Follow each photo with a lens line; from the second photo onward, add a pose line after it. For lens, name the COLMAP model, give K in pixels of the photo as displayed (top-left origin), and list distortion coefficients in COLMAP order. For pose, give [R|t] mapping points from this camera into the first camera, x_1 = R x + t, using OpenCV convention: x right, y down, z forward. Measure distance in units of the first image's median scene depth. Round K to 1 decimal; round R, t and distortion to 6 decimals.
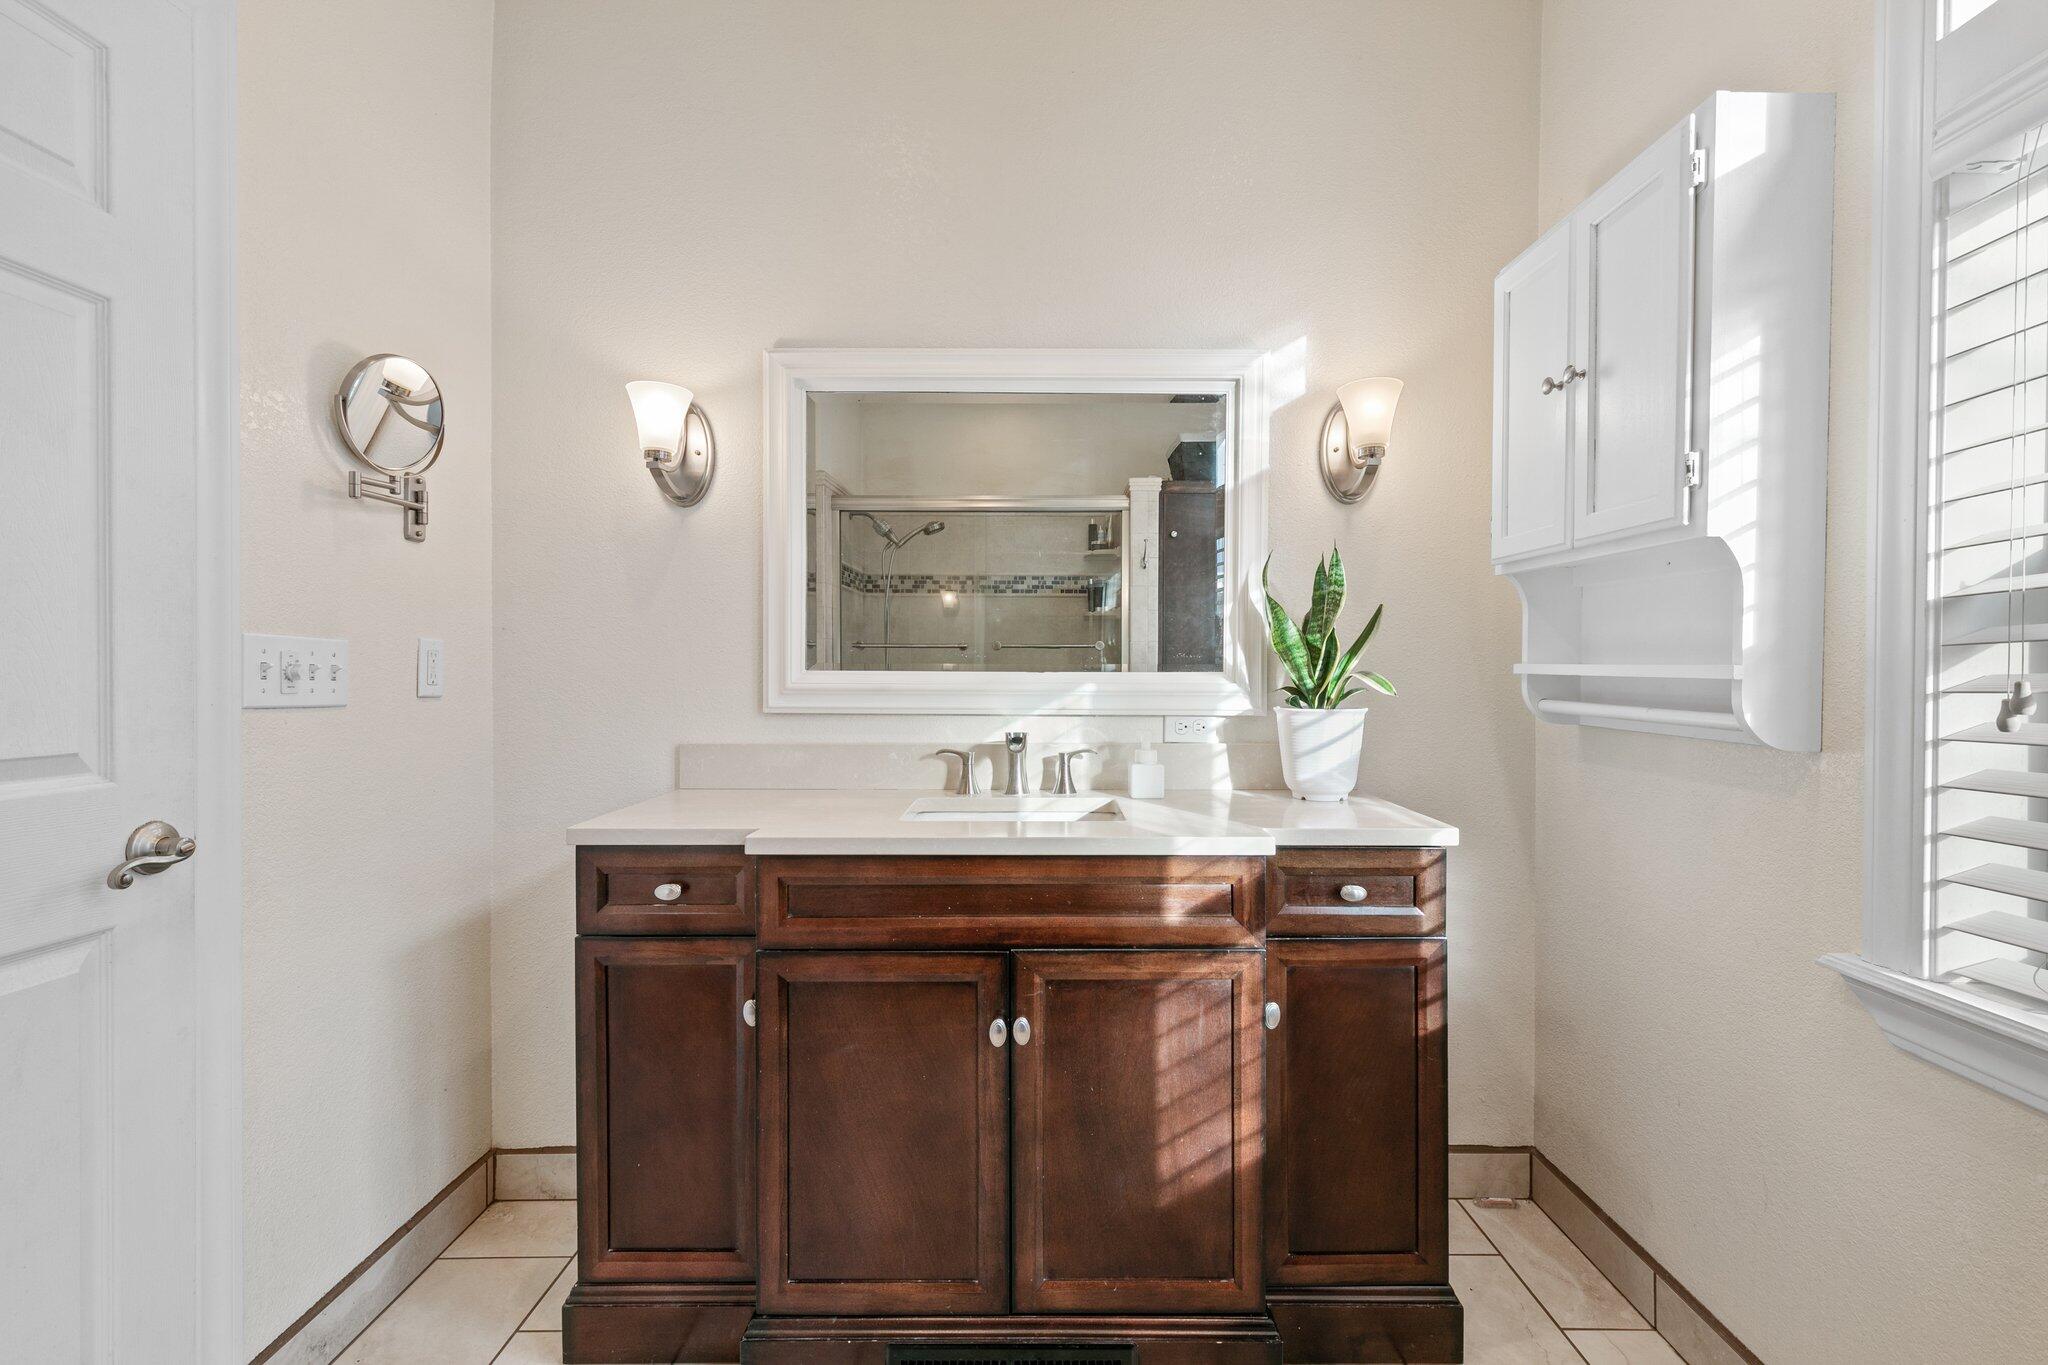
lens RADIAL K [[913.1, 0, 1034.2], [0, 913.1, 676.9], [0, 0, 1]] dist [0.007884, -0.002370]
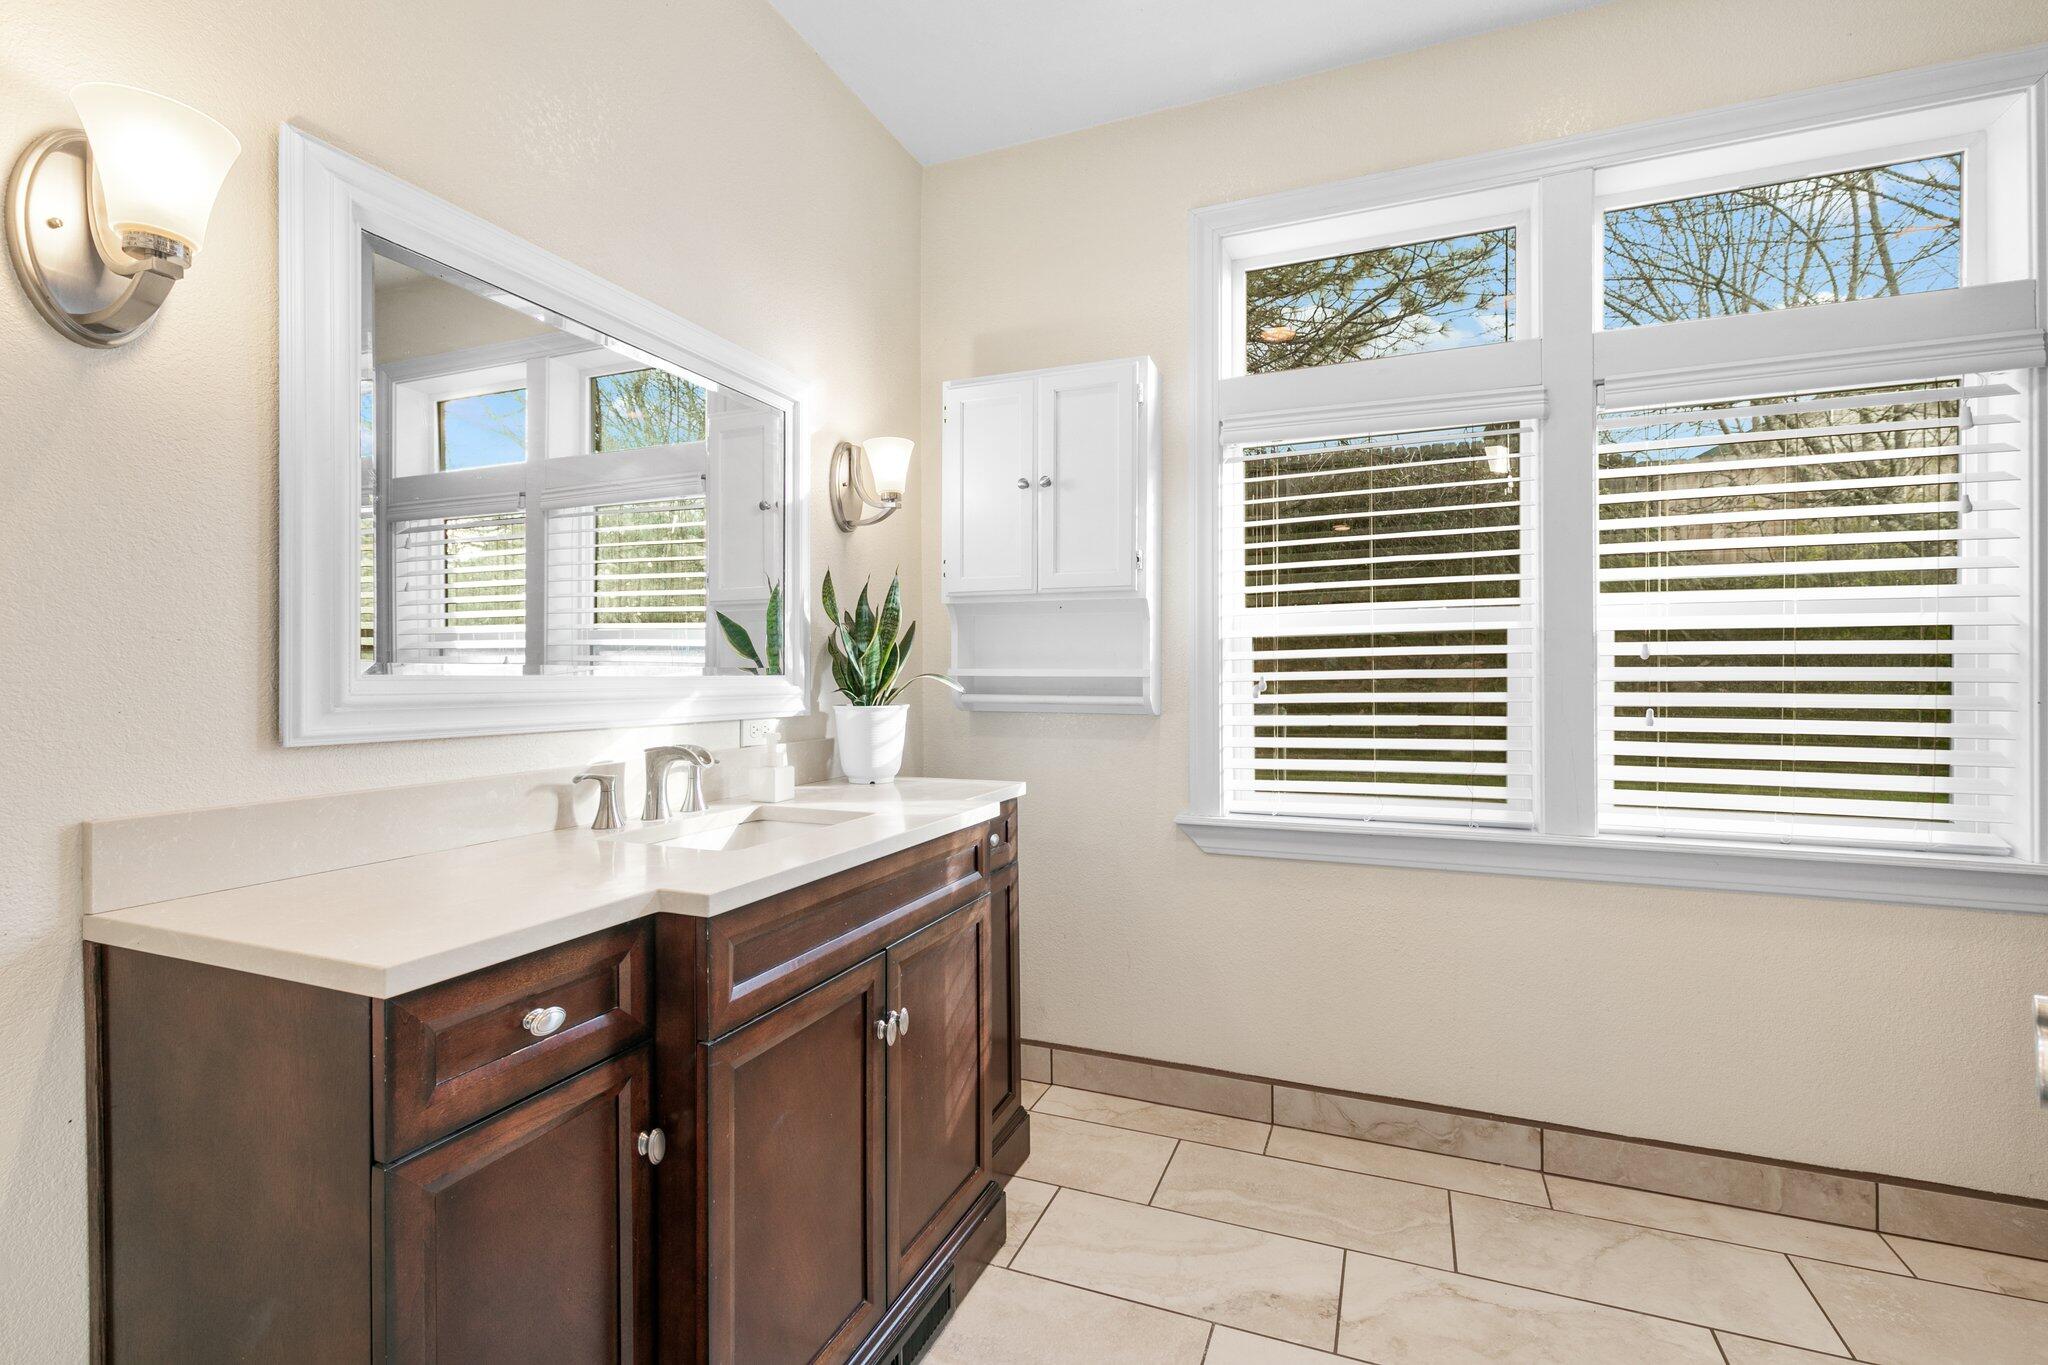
lens RADIAL K [[913.1, 0, 1035.9], [0, 913.1, 680.7], [0, 0, 1]] dist [0.007884, -0.002370]
pose [[0.369965, -0.007328, 0.929017, -0.700370], [0.013480, 0.999906, 0.002519, 0.002124], [-0.928948, 0.011591, 0.370029, 0.363891]]
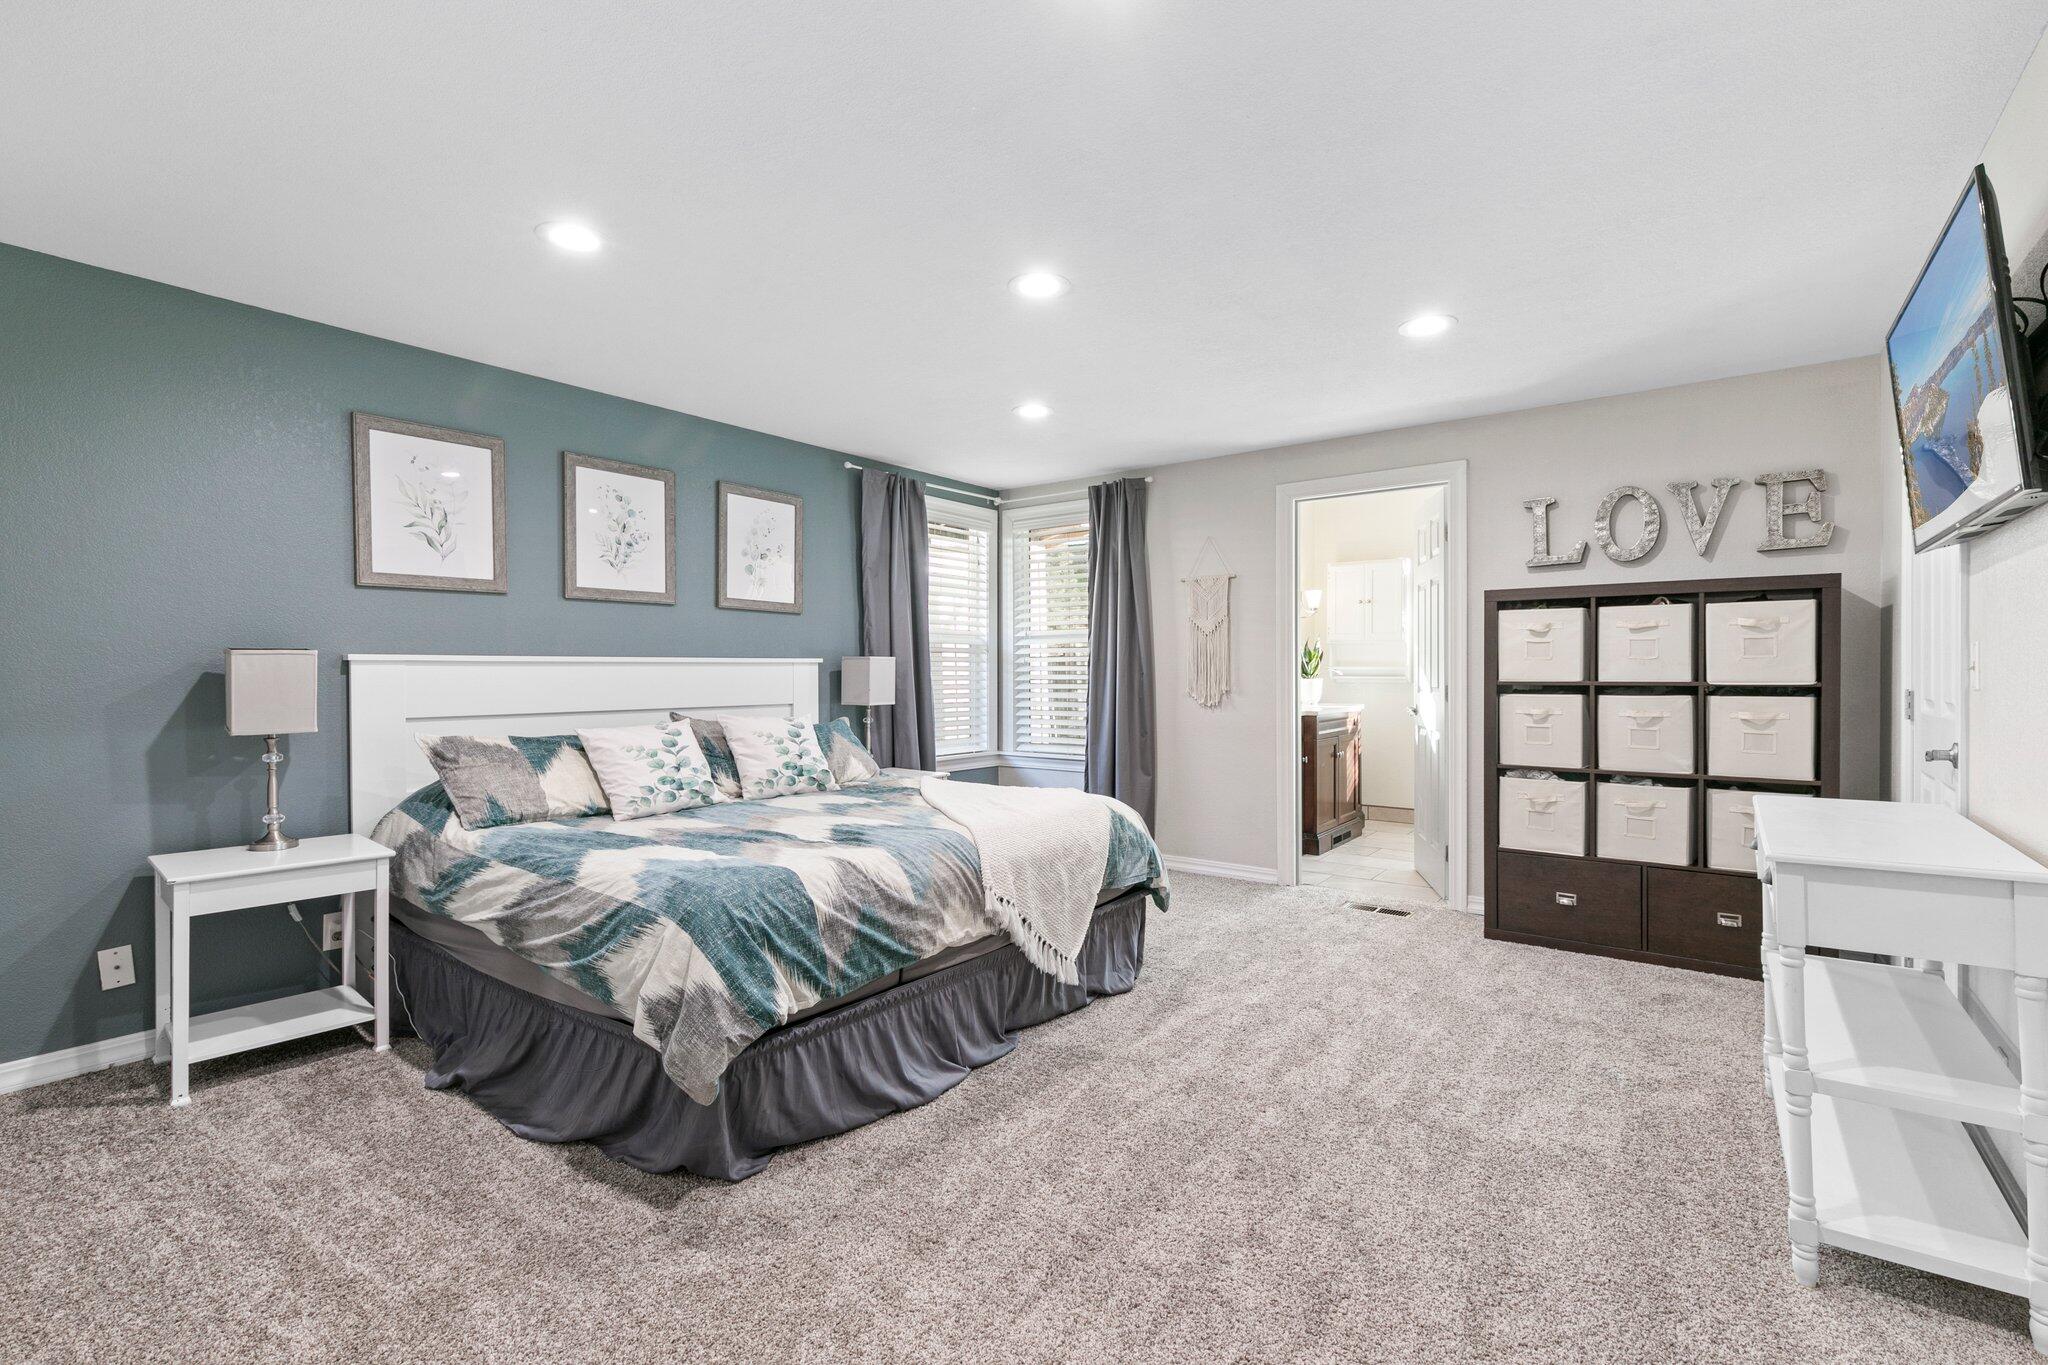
lens RADIAL K [[913.1, 0, 1027.1], [0, 913.1, 676.5], [0, 0, 1]] dist [0.007884, -0.002370]
pose [[0.599211, -0.008592, 0.800545, -3.304003], [0.012985, 0.999915, 0.001012, 0.005142], [-0.800486, 0.009789, 0.599272, -0.287410]]
